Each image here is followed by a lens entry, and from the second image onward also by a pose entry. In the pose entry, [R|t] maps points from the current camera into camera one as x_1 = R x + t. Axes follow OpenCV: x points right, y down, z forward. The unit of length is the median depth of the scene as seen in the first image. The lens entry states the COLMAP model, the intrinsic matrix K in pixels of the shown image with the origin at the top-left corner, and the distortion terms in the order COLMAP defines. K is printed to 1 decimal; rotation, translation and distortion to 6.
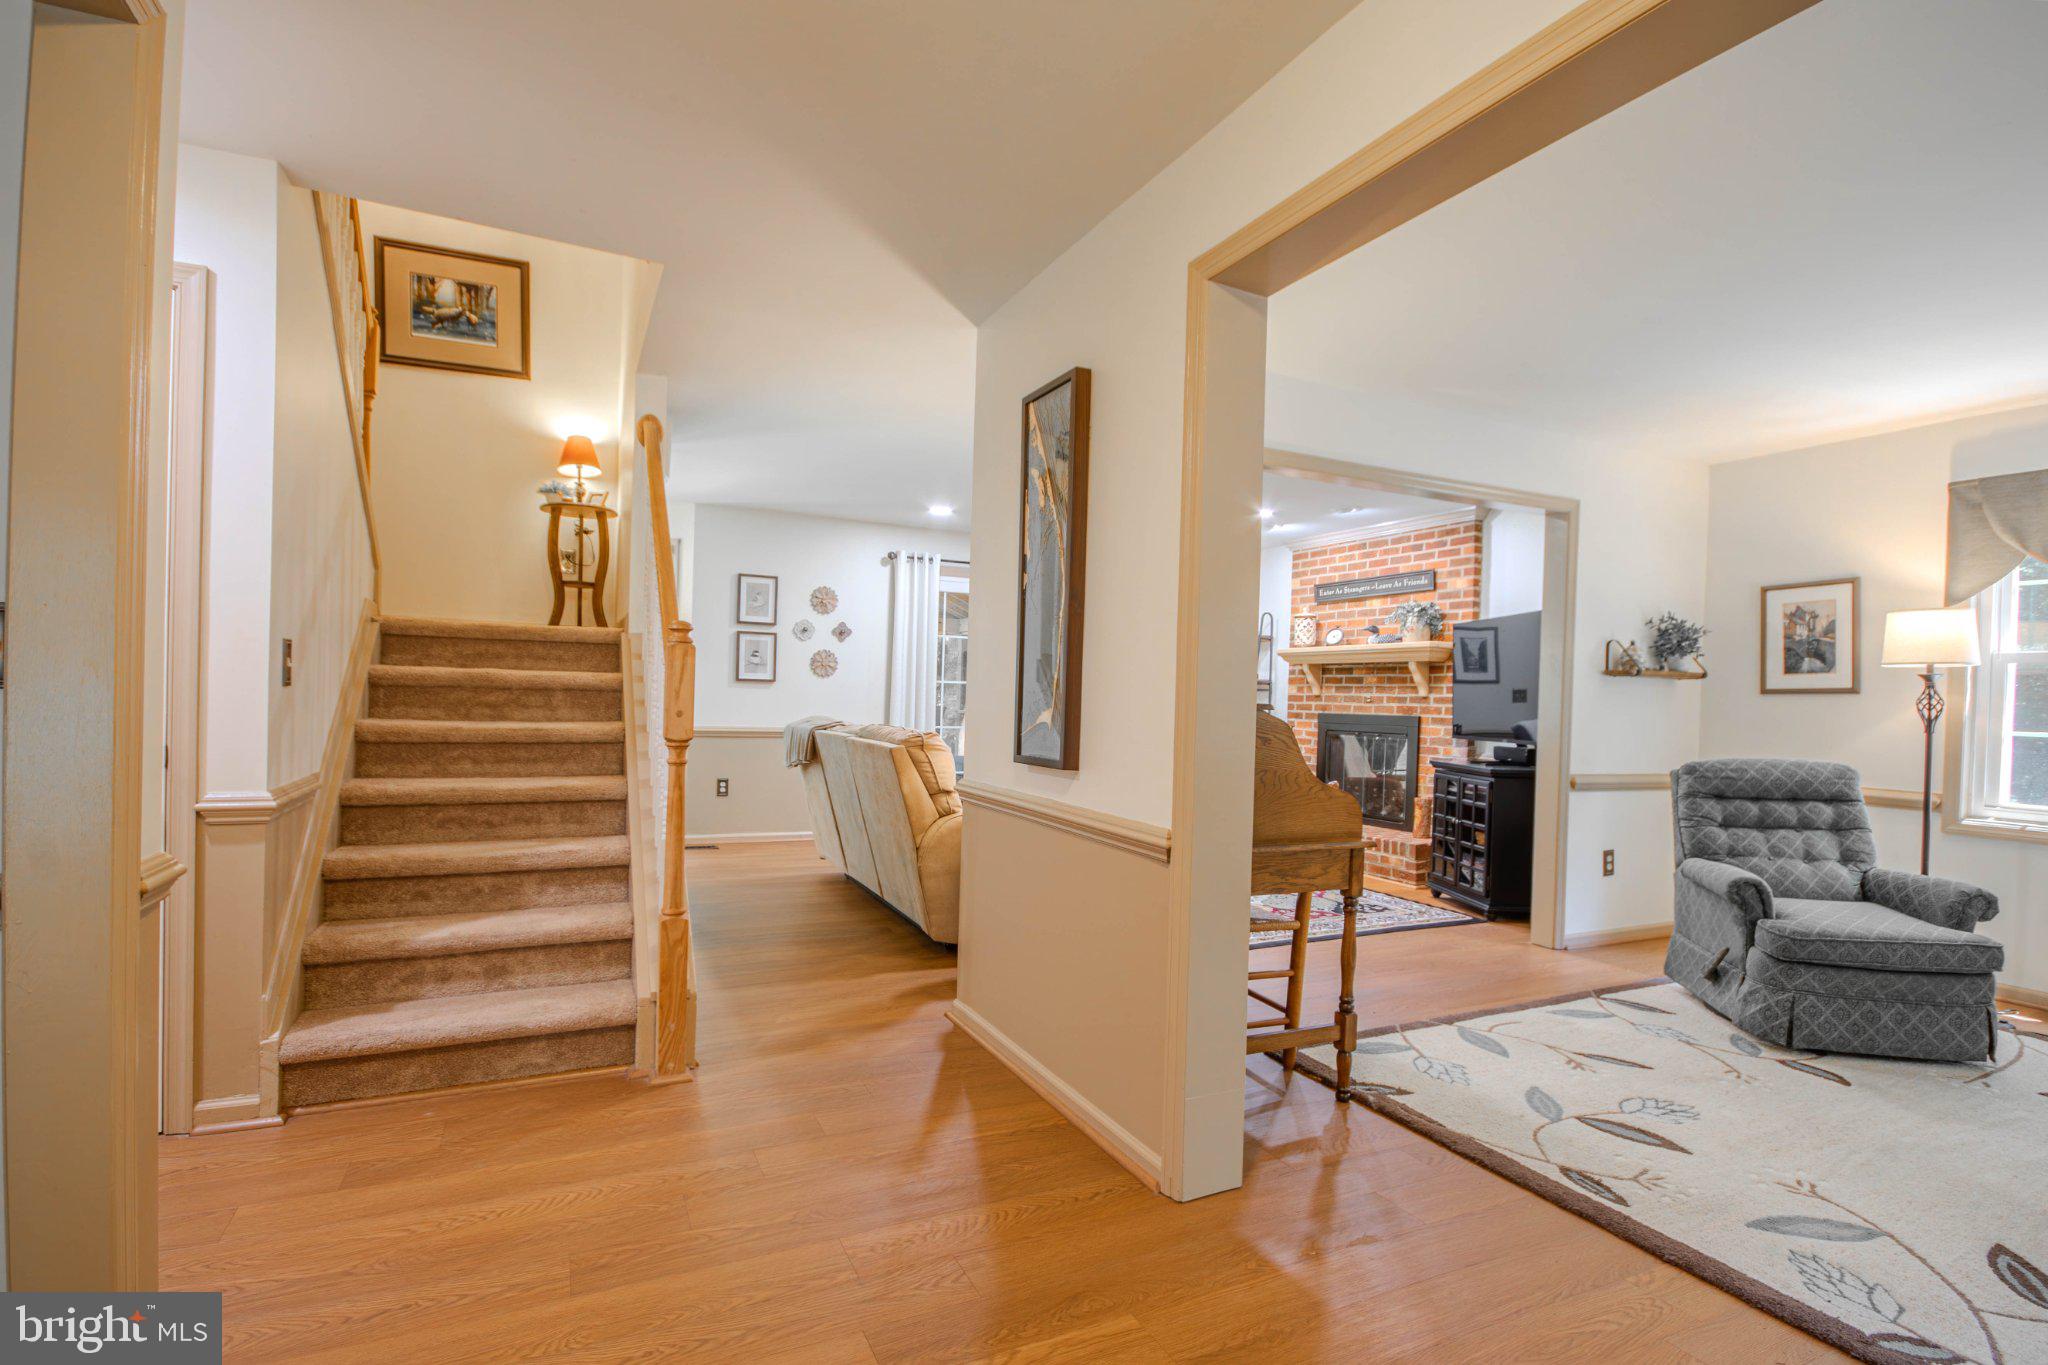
lens RADIAL K [[971.1, 0, 1014.2], [0, 971.1, 696.5], [0, 0, 1]] dist [-0.000570, -0.002116]
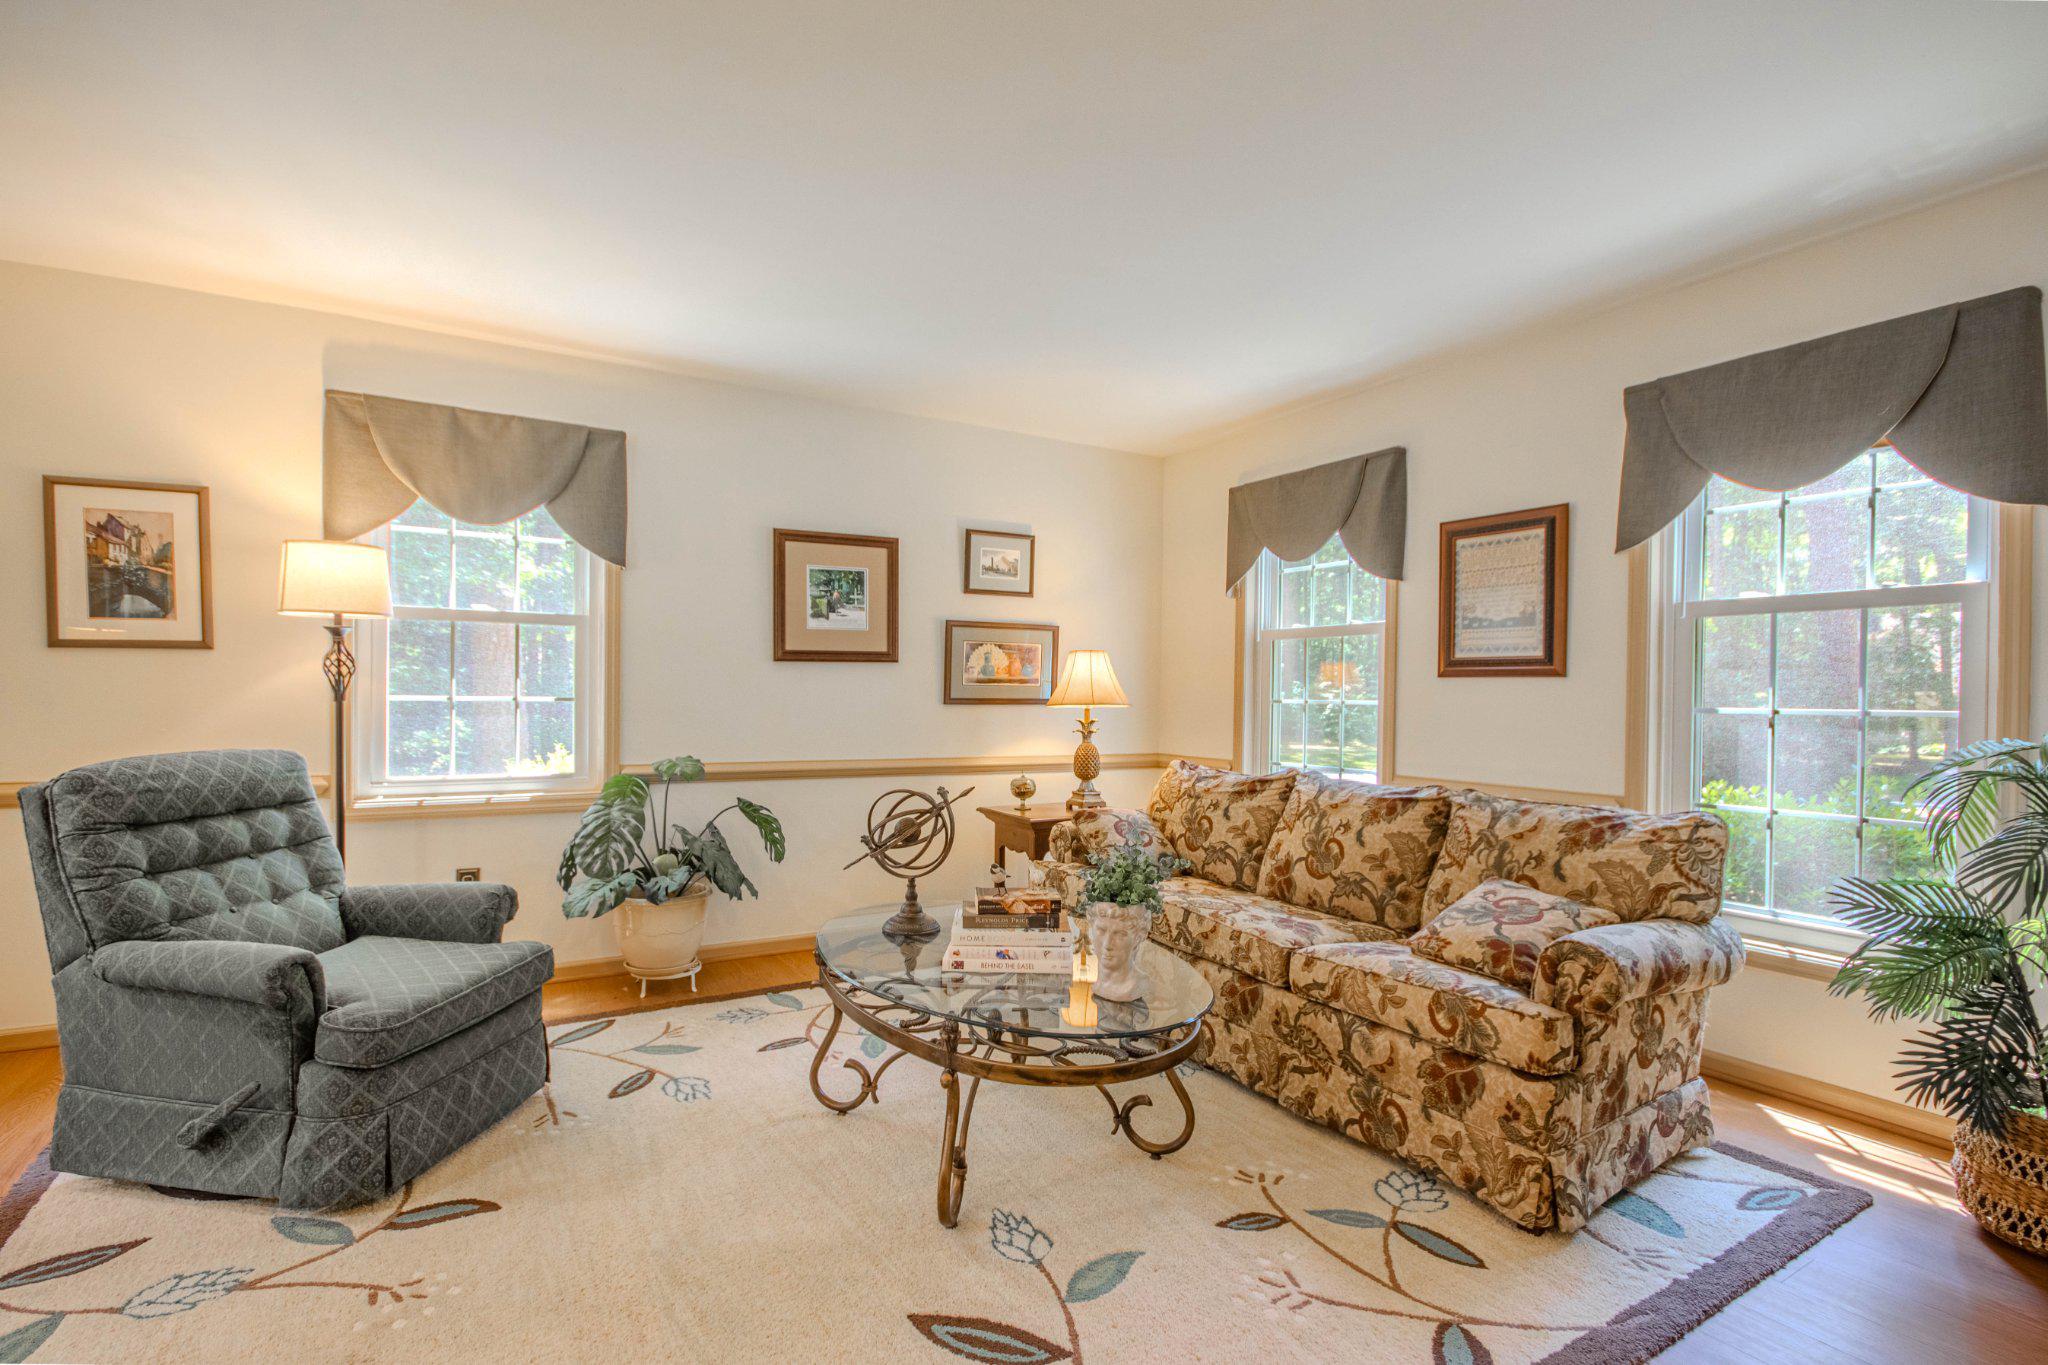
lens RADIAL K [[971.1, 0, 1025.1], [0, 971.1, 701.1], [0, 0, 1]] dist [-0.000570, -0.002116]
pose [[-0.095519, -0.039074, 0.994660, 0.105863], [-0.011866, 0.999203, 0.038113, 0.001178], [-0.995357, -0.008162, -0.095907, 0.534666]]
